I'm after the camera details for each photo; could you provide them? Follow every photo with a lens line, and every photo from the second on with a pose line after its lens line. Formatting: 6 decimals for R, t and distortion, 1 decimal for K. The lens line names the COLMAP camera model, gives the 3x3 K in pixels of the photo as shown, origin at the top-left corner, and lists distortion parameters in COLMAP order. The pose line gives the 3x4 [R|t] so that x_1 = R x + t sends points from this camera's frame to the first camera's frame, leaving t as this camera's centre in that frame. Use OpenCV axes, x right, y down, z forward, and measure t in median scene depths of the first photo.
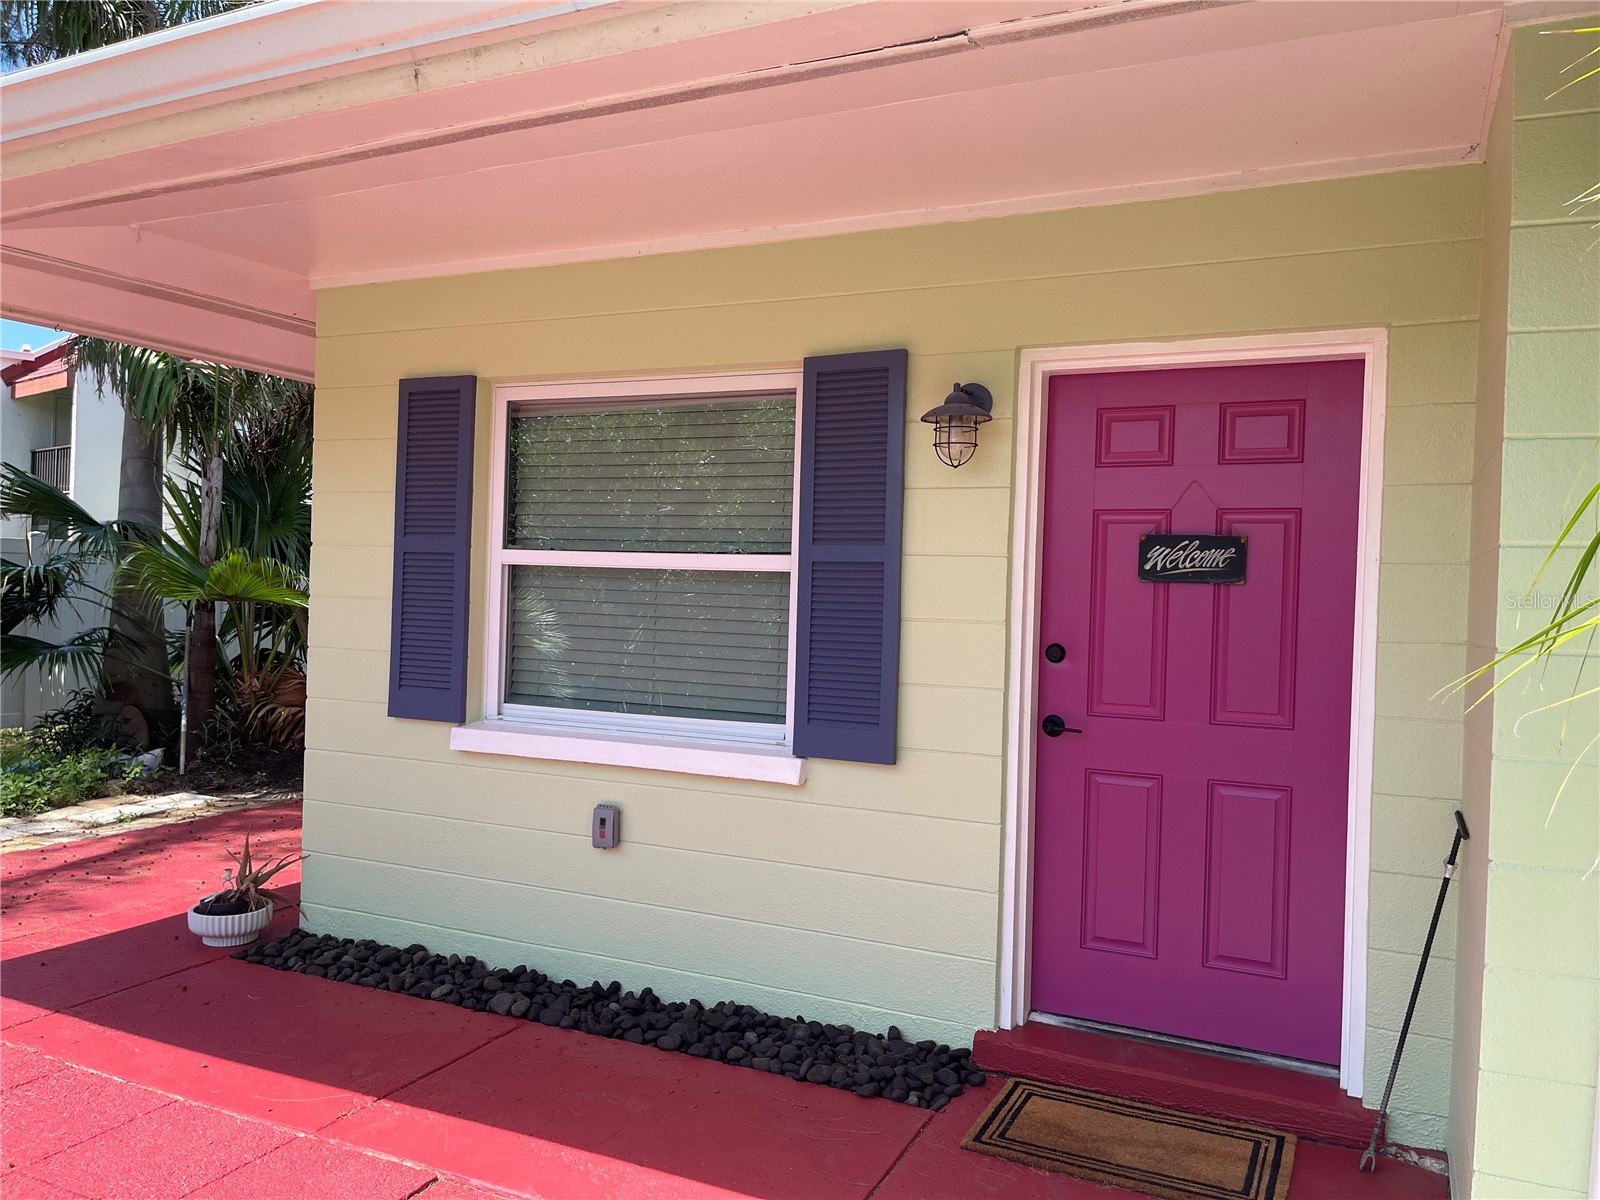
lens RADIAL K [[1237.3, 0, 813.0], [0, 1237.3, 605.8], [0, 0, 1]] dist [0.057611, -0.002703]
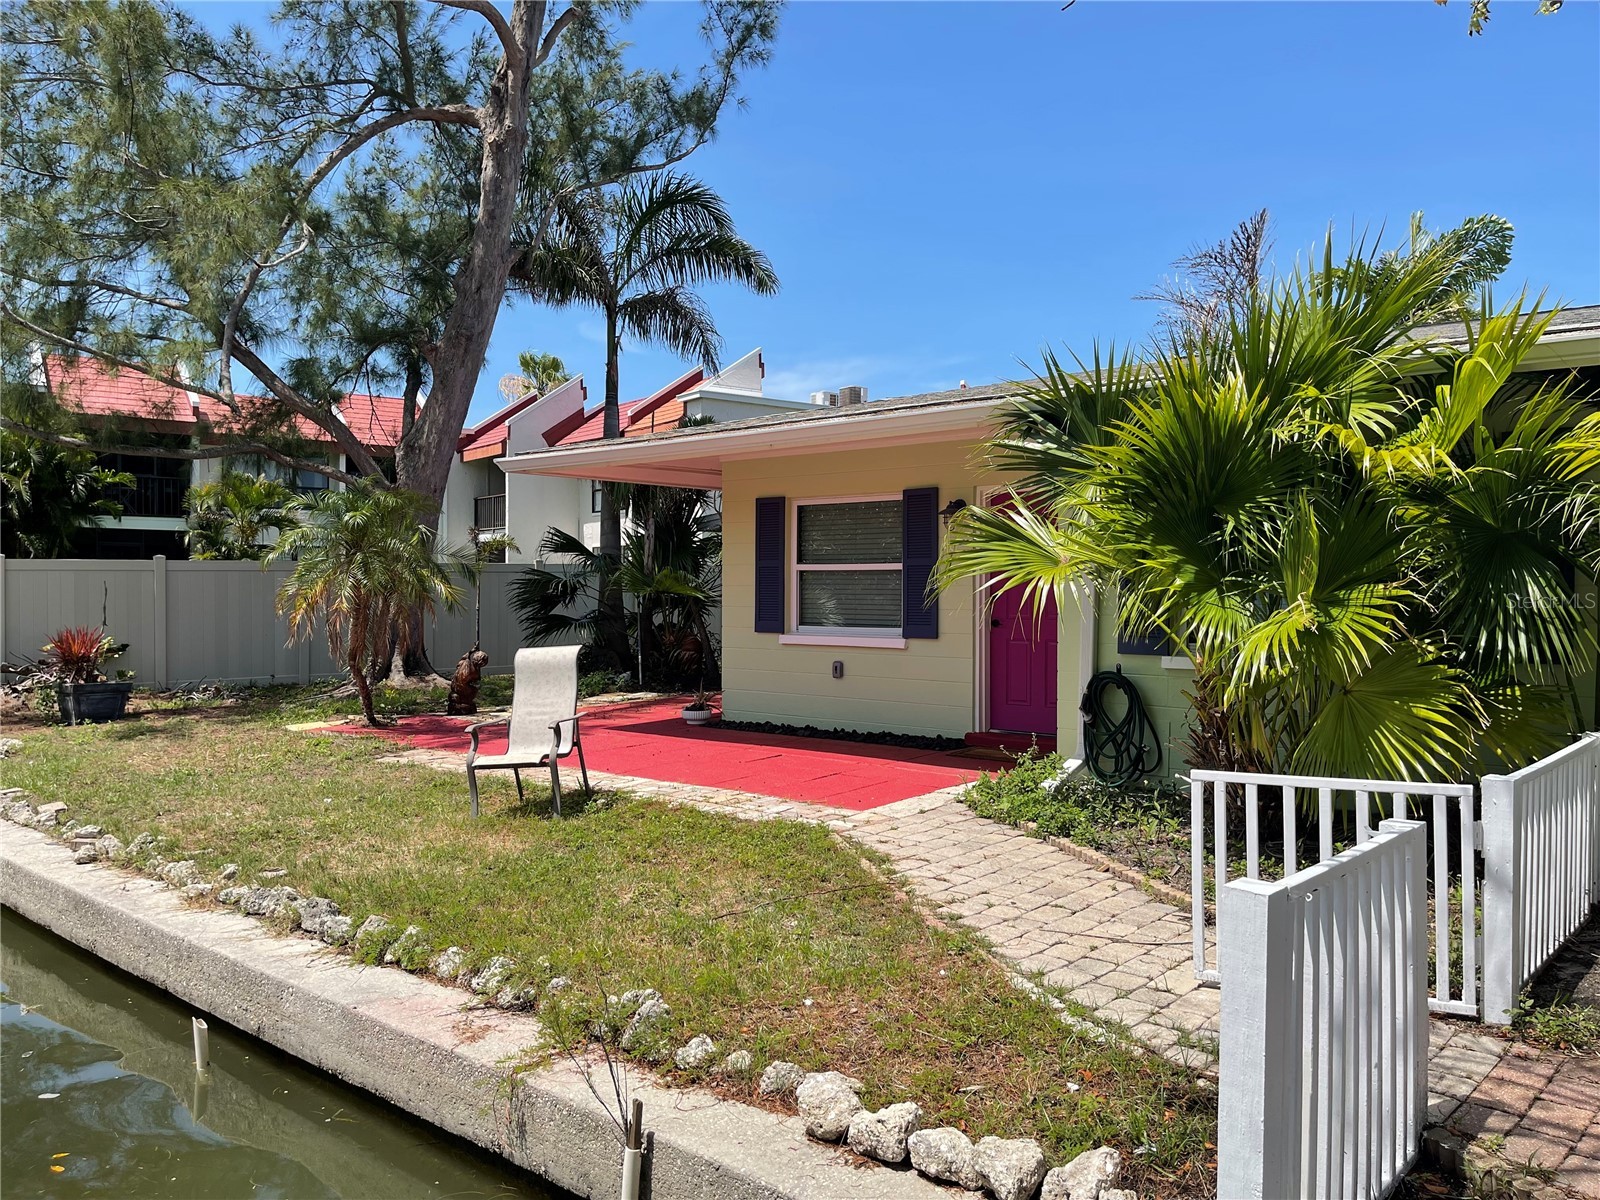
lens RADIAL K [[1237.3, 0, 813.0], [0, 1237.3, 605.8], [0, 0, 1]] dist [0.057611, -0.002703]
pose [[0.972426, -0.024723, -0.231899, 0.353773], [0.024662, 0.999691, -0.003162, 0.046439], [0.231905, -0.002645, 0.972735, -1.400033]]
